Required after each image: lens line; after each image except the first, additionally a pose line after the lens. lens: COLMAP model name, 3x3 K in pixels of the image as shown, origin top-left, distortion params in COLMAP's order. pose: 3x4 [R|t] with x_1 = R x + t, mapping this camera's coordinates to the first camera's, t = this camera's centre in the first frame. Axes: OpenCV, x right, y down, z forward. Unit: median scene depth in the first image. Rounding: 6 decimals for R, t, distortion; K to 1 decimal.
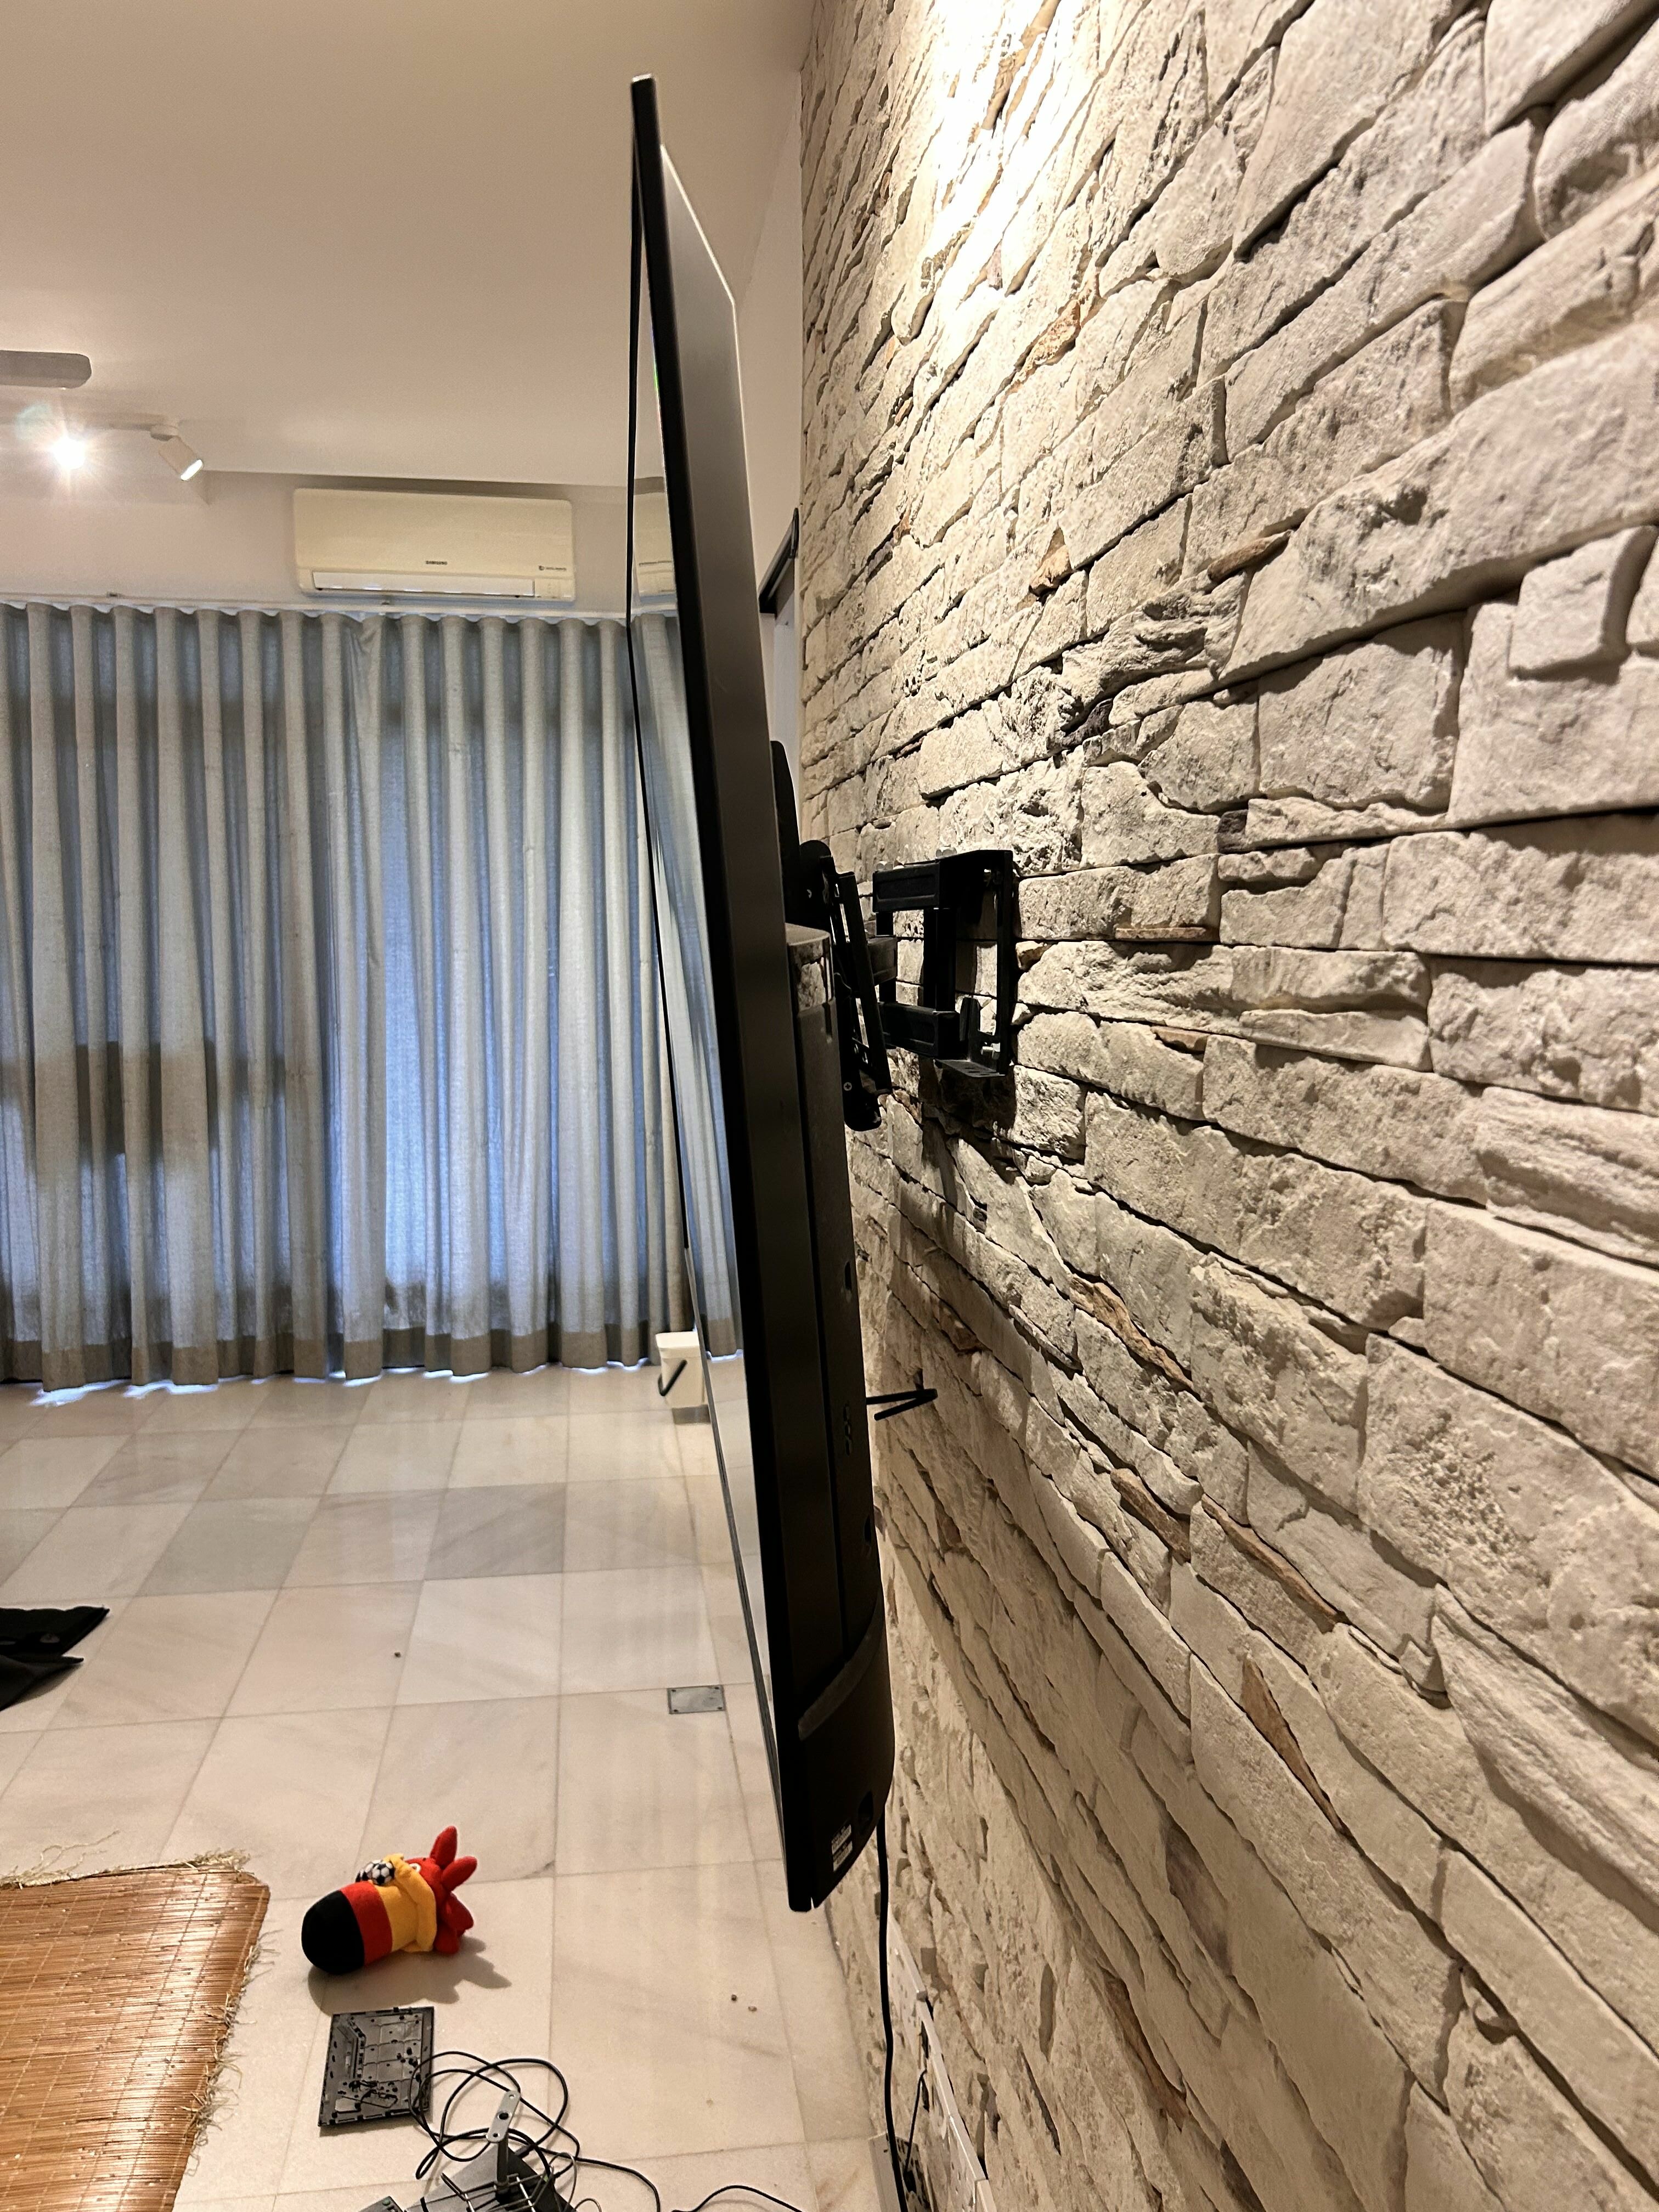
lens RADIAL K [[1674.9, 0, 828.4], [0, 1674.9, 1103.0], [0, 0, 1]] dist [0.000182, 0.000896]
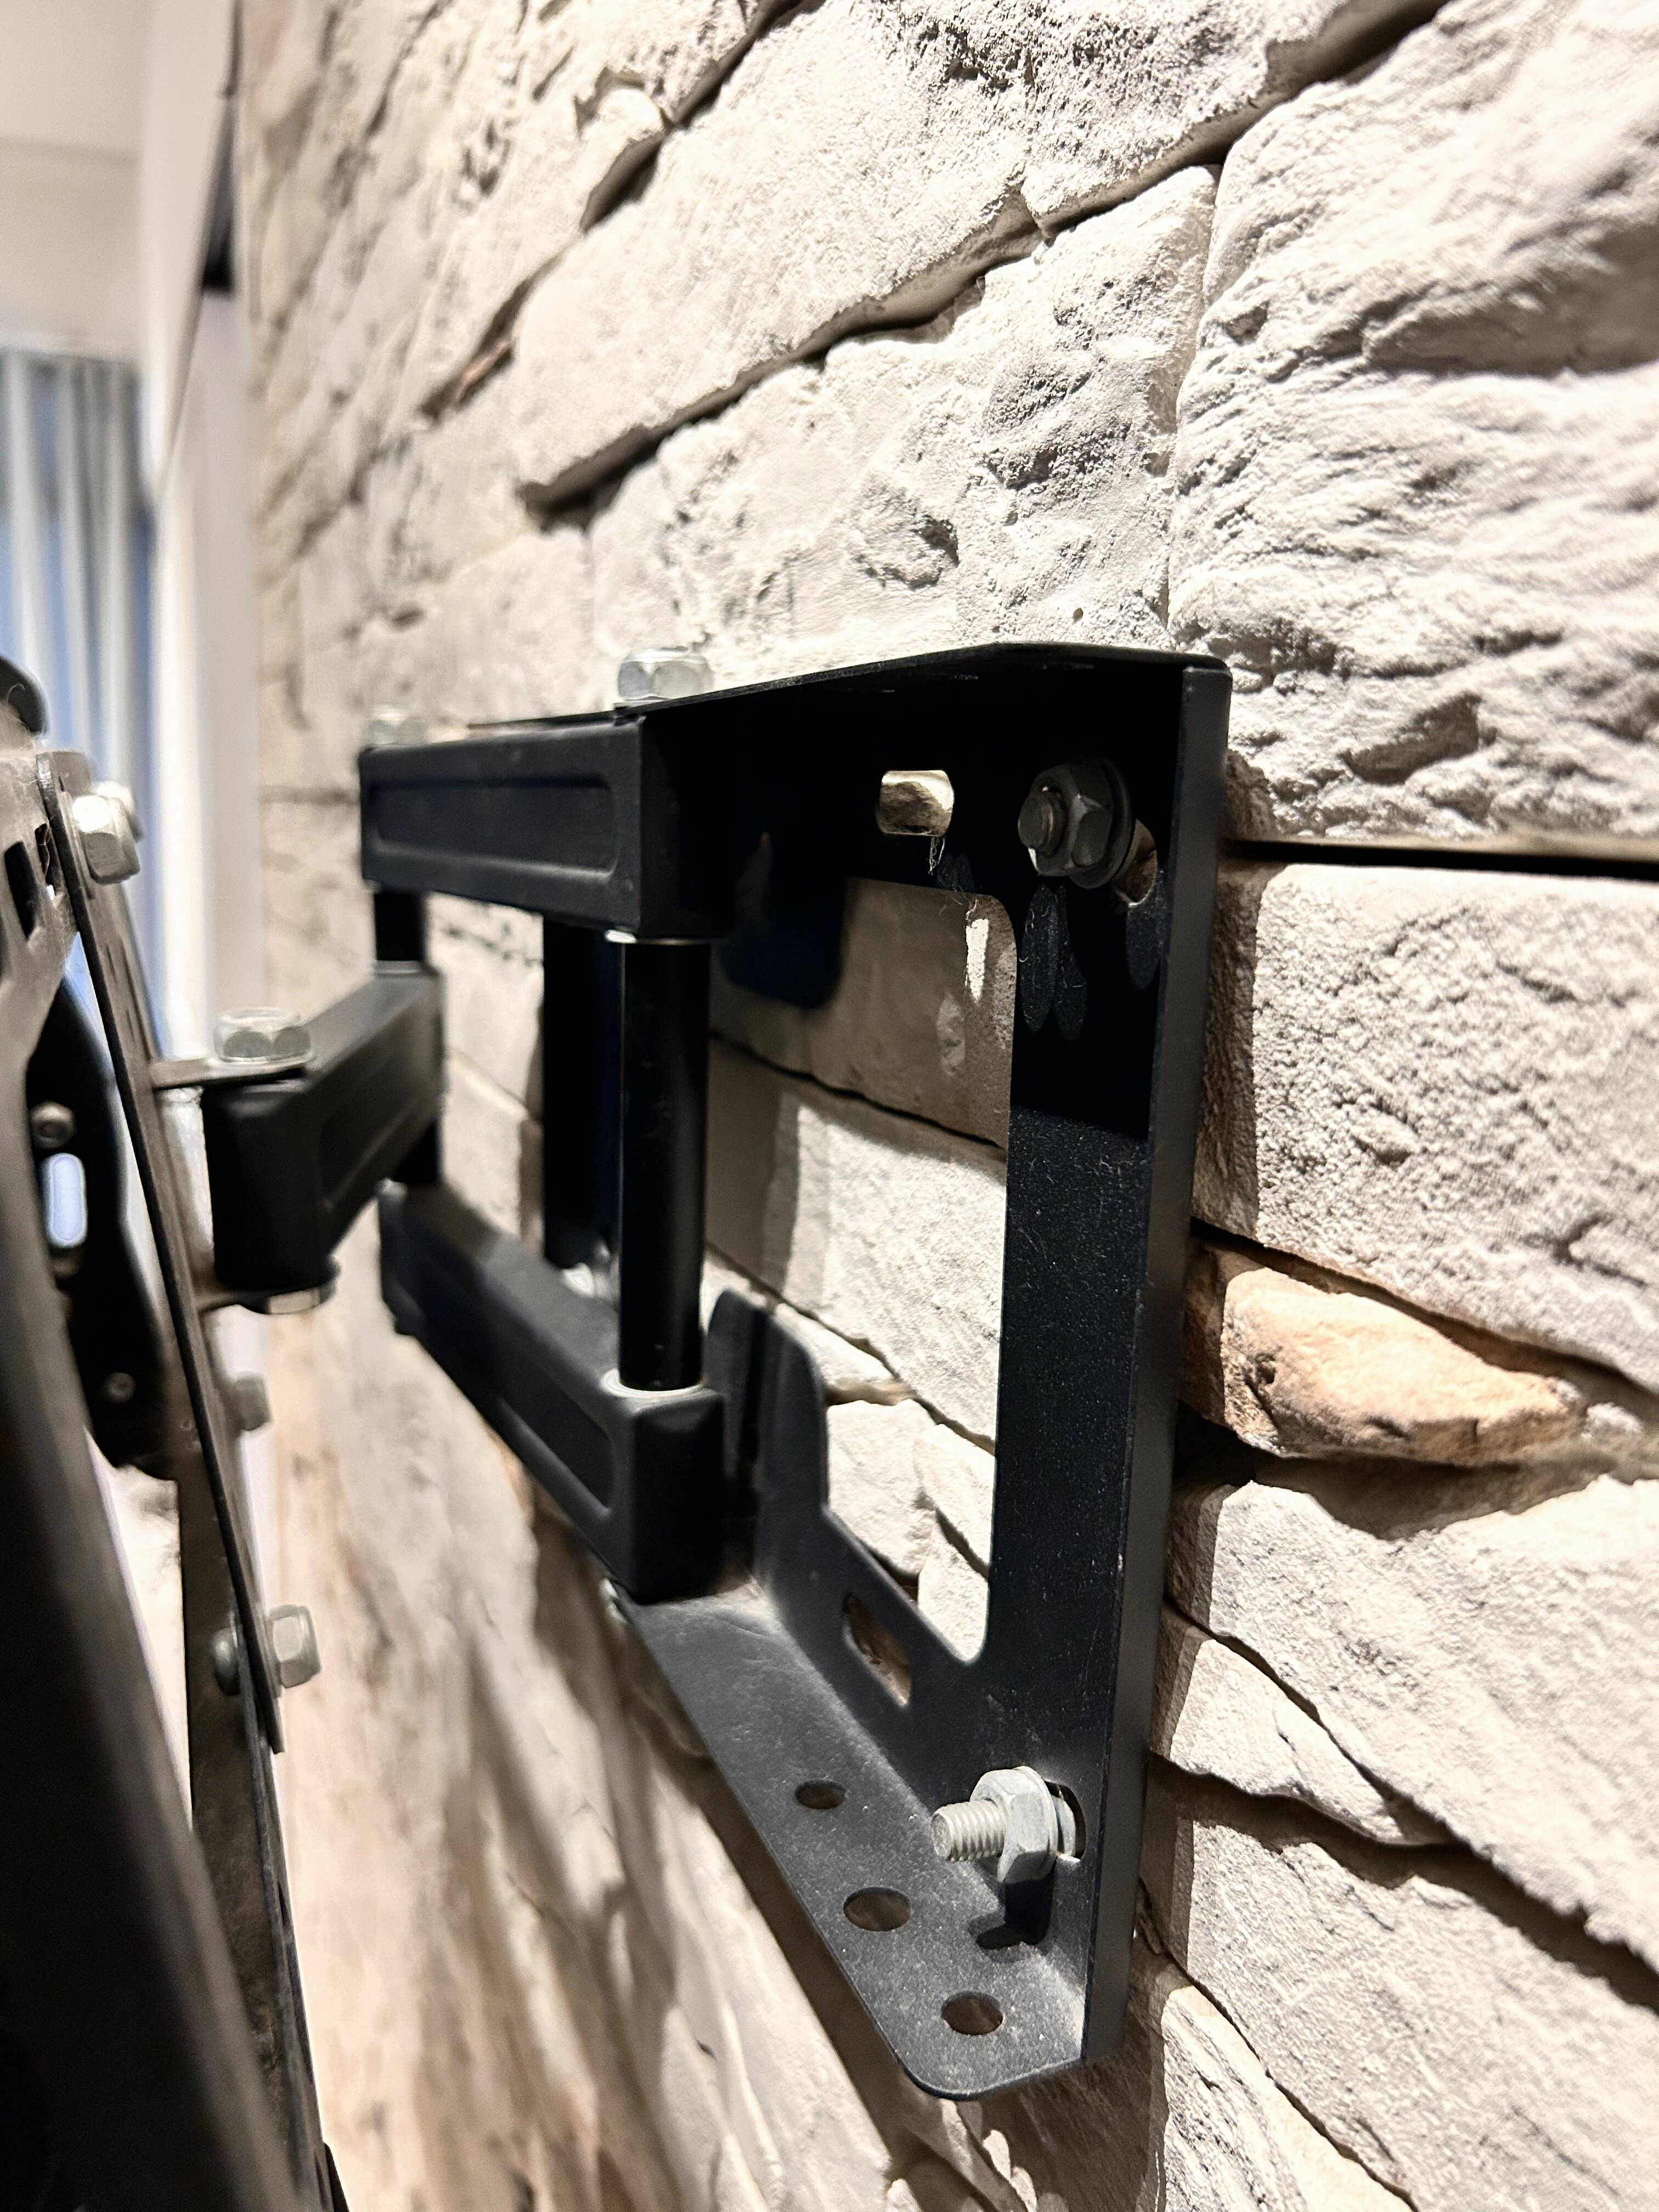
lens RADIAL K [[1674.9, 0, 829.3], [0, 1674.9, 1108.6], [0, 0, 1]] dist [0.000182, 0.000896]
pose [[0.967653, -0.015731, 0.251793, 0.032894], [-0.004154, 0.996925, 0.078247, -0.102020], [-0.252250, -0.076762, 0.964613, 0.715905]]
